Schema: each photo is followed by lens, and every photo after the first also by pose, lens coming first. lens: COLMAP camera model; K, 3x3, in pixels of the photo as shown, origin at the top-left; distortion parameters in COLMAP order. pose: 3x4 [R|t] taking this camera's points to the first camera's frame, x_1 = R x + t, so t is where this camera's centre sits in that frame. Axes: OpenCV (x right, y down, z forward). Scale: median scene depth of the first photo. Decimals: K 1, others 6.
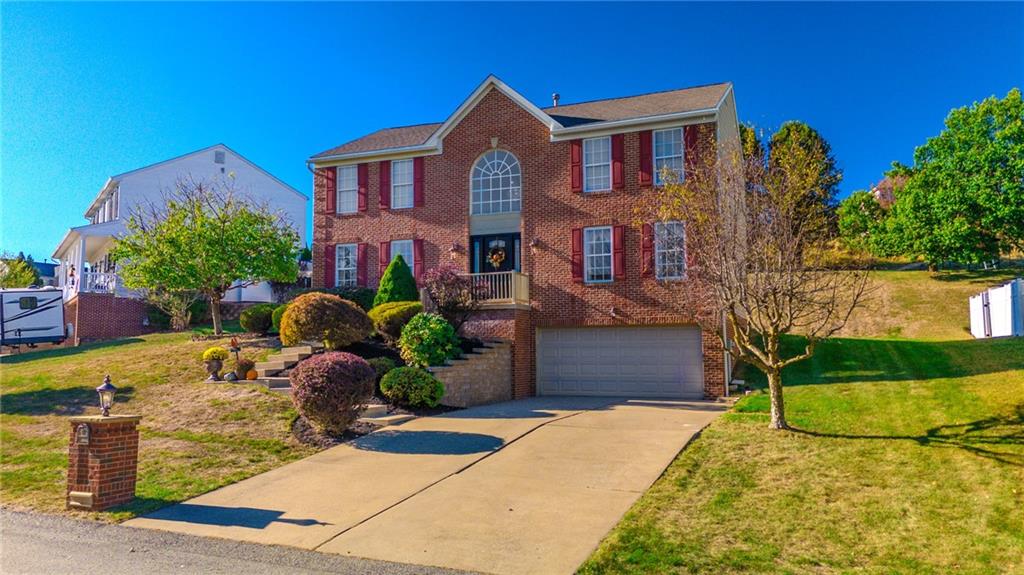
lens RADIAL K [[763.2, 0, 509.0], [0, 763.2, 289.7], [0, 0, 1]] dist [0.055302, -0.044191]
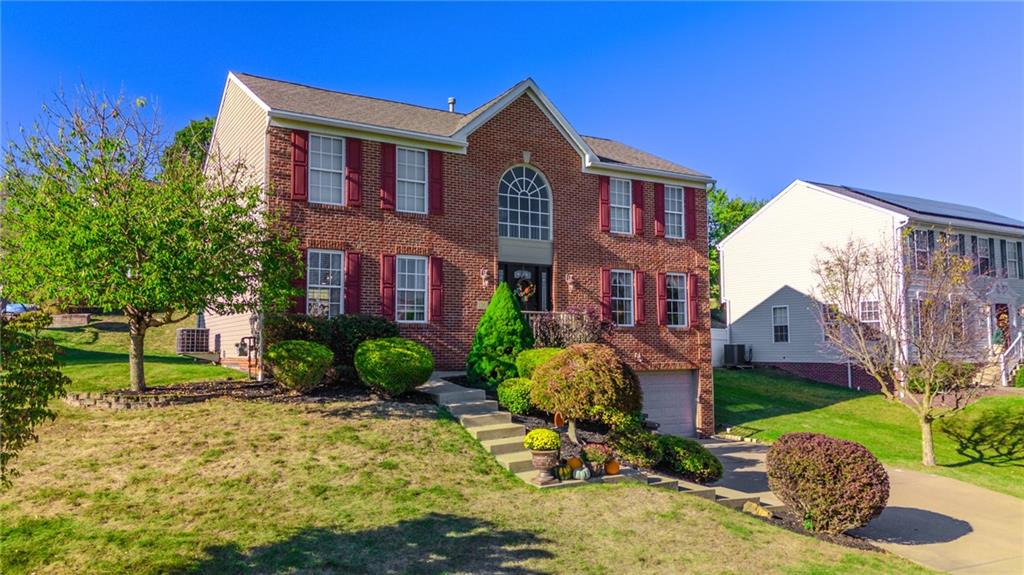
lens RADIAL K [[763.2, 0, 517.2], [0, 763.2, 285.8], [0, 0, 1]] dist [0.055302, -0.044191]
pose [[0.592702, 0.069607, 0.802408, -0.708648], [-0.069405, 0.996967, -0.035218, -0.016978], [-0.802426, -0.034817, 0.595736, 0.491470]]
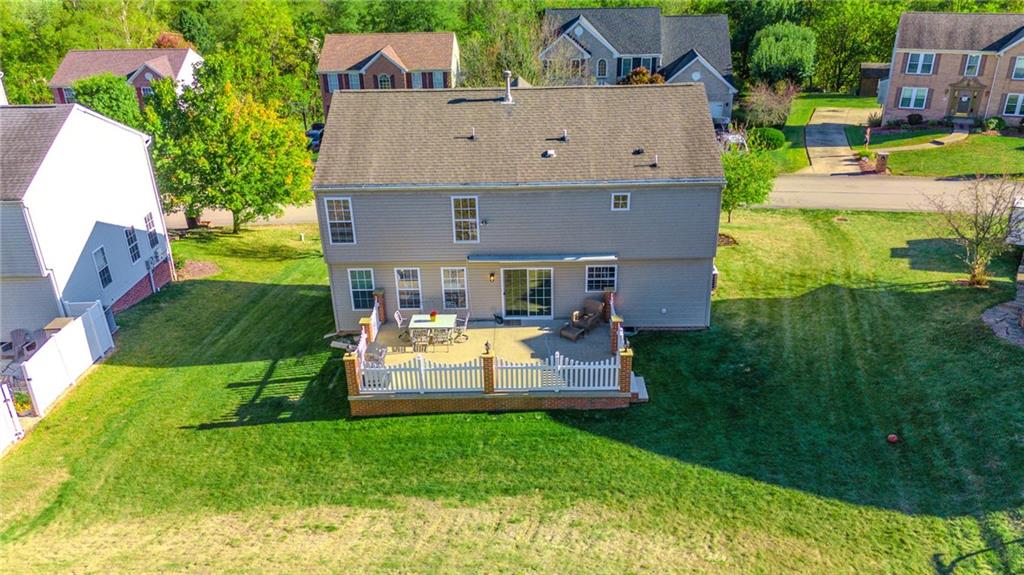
lens RADIAL K [[763.2, 0, 510.3], [0, 763.2, 286.7], [0, 0, 1]] dist [0.055302, -0.044191]
pose [[-0.929696, 0.172966, -0.325190, 0.504168], [0.055266, 0.938393, 0.341122, -0.400780], [0.364159, 0.299168, -0.881979, 2.331642]]
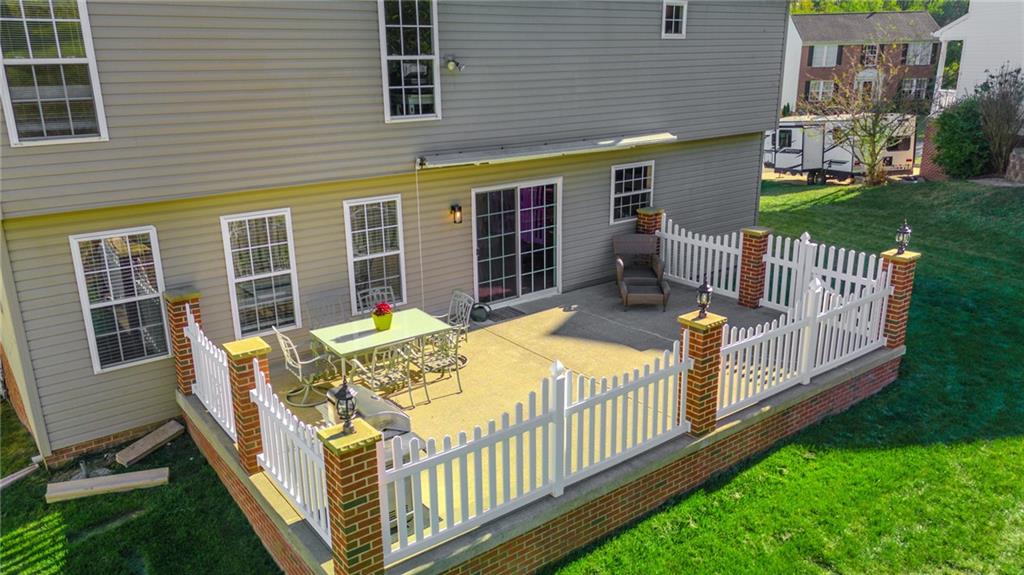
lens RADIAL K [[763.2, 0, 515.6], [0, 763.2, 286.5], [0, 0, 1]] dist [0.055302, -0.044191]
pose [[-0.498935, 0.258271, -0.827261, 0.555634], [0.089467, 0.964811, 0.247256, -0.102179], [0.862009, 0.049352, -0.504484, 1.602092]]
